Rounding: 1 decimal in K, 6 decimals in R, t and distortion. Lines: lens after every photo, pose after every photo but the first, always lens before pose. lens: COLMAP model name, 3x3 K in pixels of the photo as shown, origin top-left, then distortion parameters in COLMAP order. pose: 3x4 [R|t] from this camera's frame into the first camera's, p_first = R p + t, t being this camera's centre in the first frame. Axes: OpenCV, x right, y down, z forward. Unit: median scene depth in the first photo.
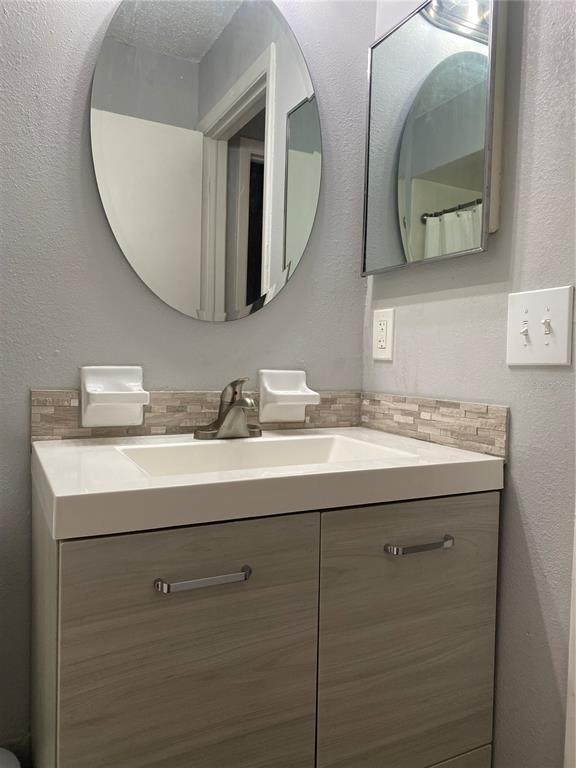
lens RADIAL K [[581.8, 0, 291.2], [0, 581.8, 387.3], [0, 0, 1]] dist [0.091971, -0.163663]
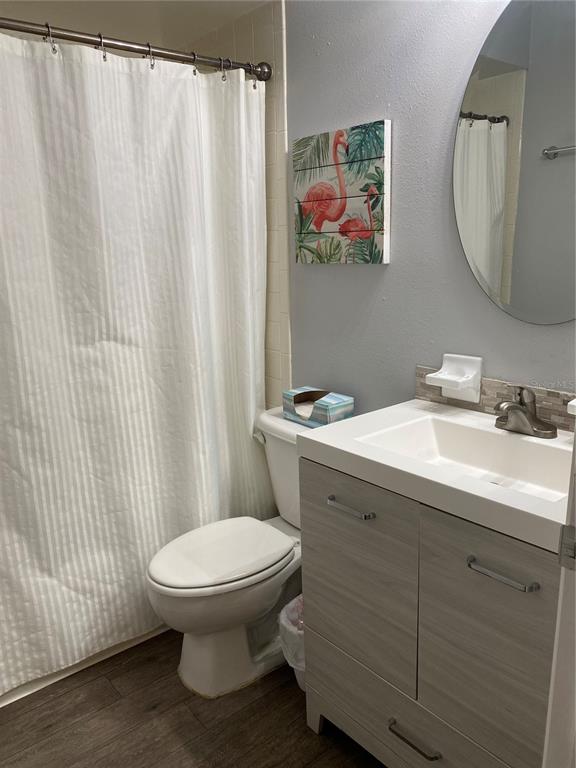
lens RADIAL K [[581.8, 0, 291.2], [0, 581.8, 387.3], [0, 0, 1]] dist [0.091971, -0.163663]
pose [[0.210500, 0.190292, -0.958895, 0.883437], [-0.013888, 0.981355, 0.191700, -0.210489], [0.977495, -0.027035, 0.209218, 0.333206]]
